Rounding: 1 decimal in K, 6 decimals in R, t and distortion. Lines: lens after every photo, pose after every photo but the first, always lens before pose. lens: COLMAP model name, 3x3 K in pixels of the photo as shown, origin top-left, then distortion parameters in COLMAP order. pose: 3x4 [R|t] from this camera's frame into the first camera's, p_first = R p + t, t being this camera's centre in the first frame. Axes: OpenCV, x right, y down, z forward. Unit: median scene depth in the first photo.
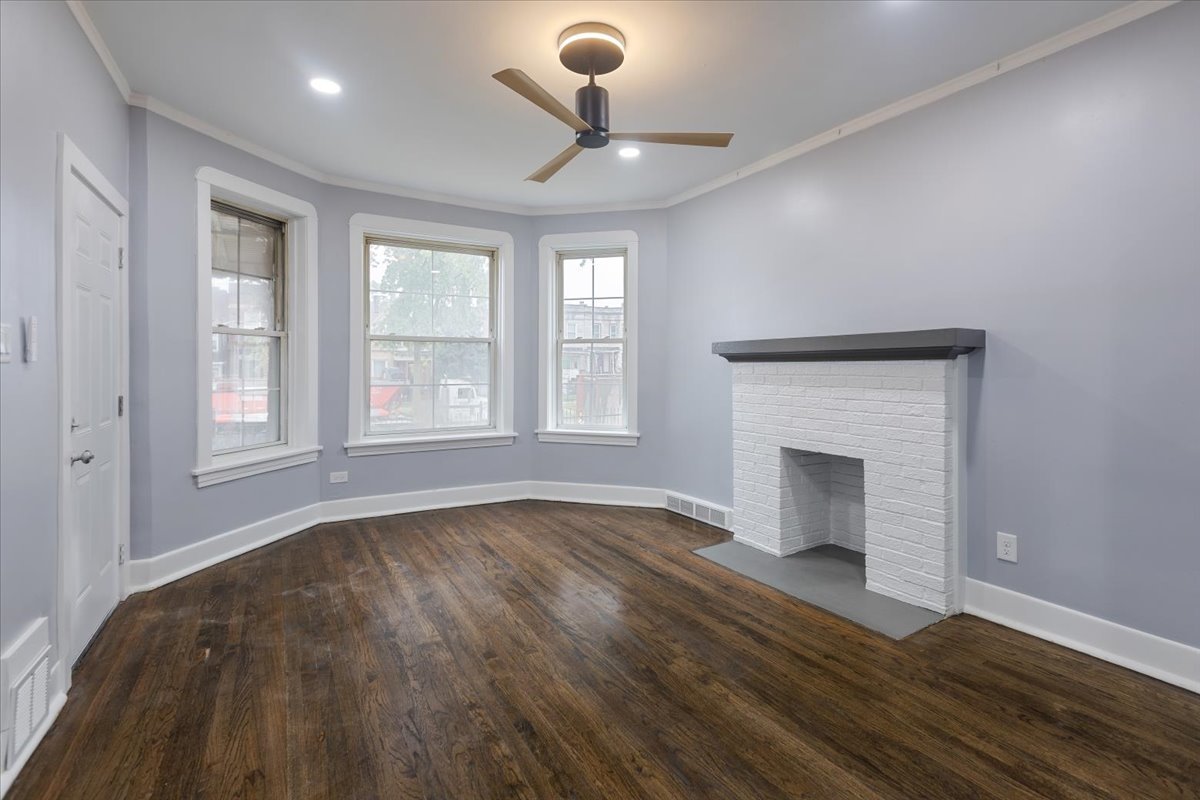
lens RADIAL K [[550.2, 0, 599.3], [0, 550.2, 364.3], [0, 0, 1]] dist [0.031662, 0.000160]
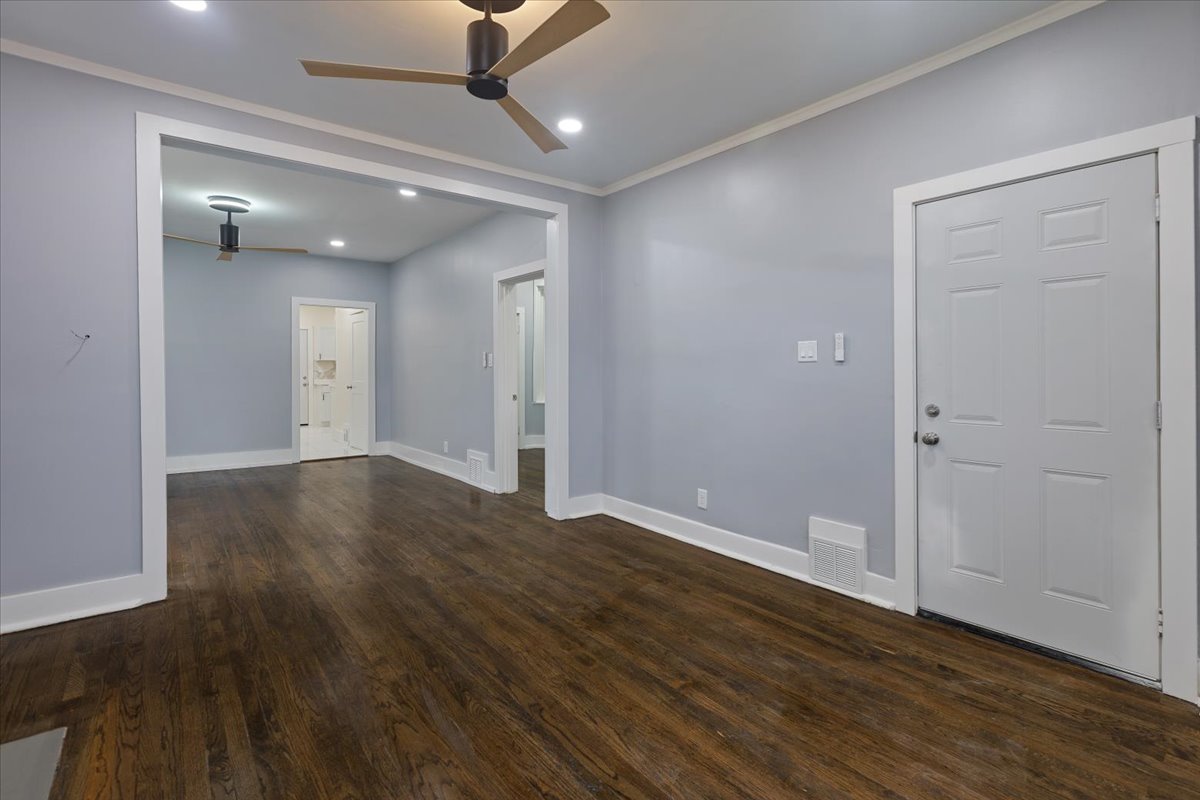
lens RADIAL K [[550.2, 0, 599.3], [0, 550.2, 364.3], [0, 0, 1]] dist [0.031662, 0.000160]
pose [[-0.989249, 0.003005, -0.146210, -0.049587], [0.004803, 0.999917, -0.011944, 0.018258], [0.146162, -0.012518, -0.989181, 1.571299]]
